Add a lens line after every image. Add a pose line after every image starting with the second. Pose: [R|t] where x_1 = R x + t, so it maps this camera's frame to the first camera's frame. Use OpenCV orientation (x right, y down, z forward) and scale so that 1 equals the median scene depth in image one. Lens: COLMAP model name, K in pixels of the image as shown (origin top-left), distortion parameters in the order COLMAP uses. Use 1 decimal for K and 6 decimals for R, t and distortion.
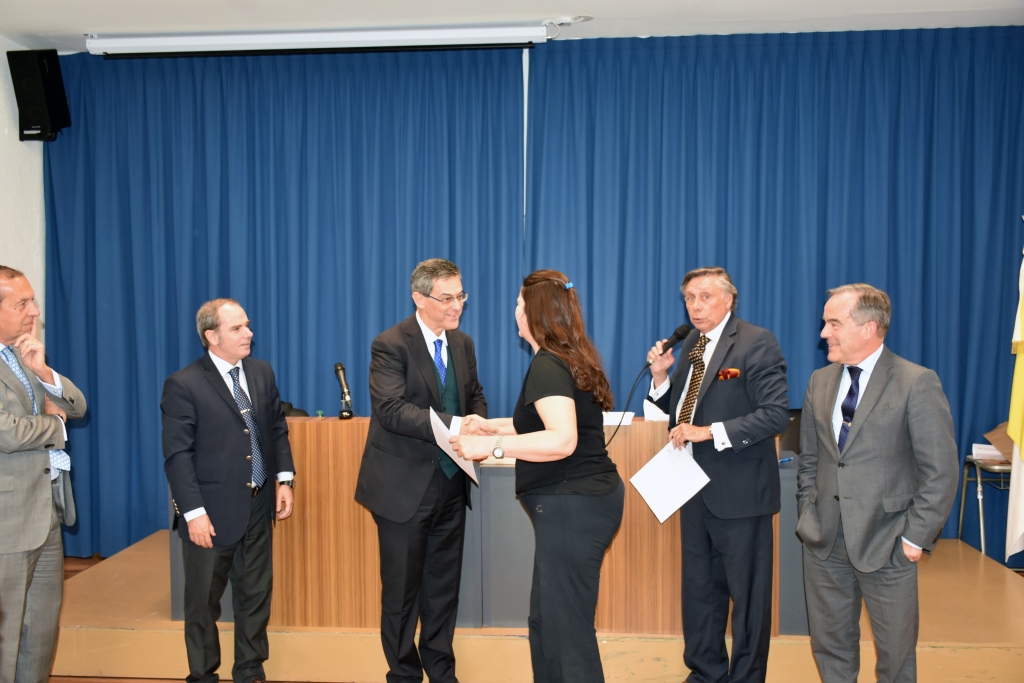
lens RADIAL K [[984.2, 0, 489.6], [0, 984.2, 342.1], [0, 0, 1]] dist [0.031404, 0.000000]
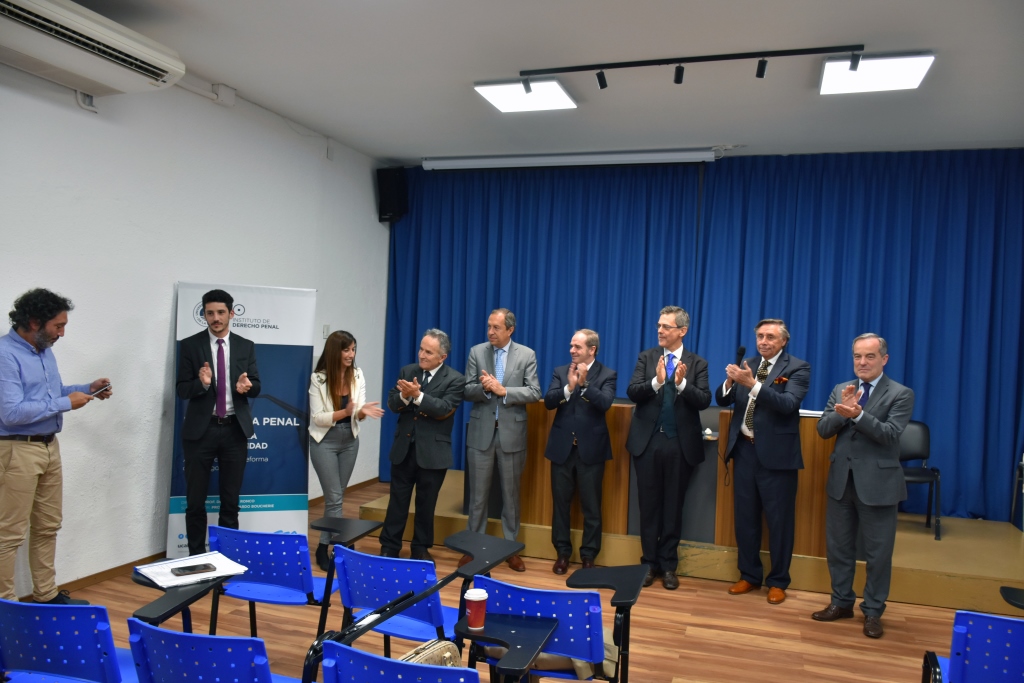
lens RADIAL K [[784.0, 0, 510.5], [0, 784.0, 344.6], [0, 0, 1]] dist [0.016475, 0.002935]
pose [[0.972669, 0.049109, -0.226942, 0.040332], [-0.052905, 0.998542, -0.010674, 0.002906], [0.226087, 0.022389, 0.973850, -0.215580]]
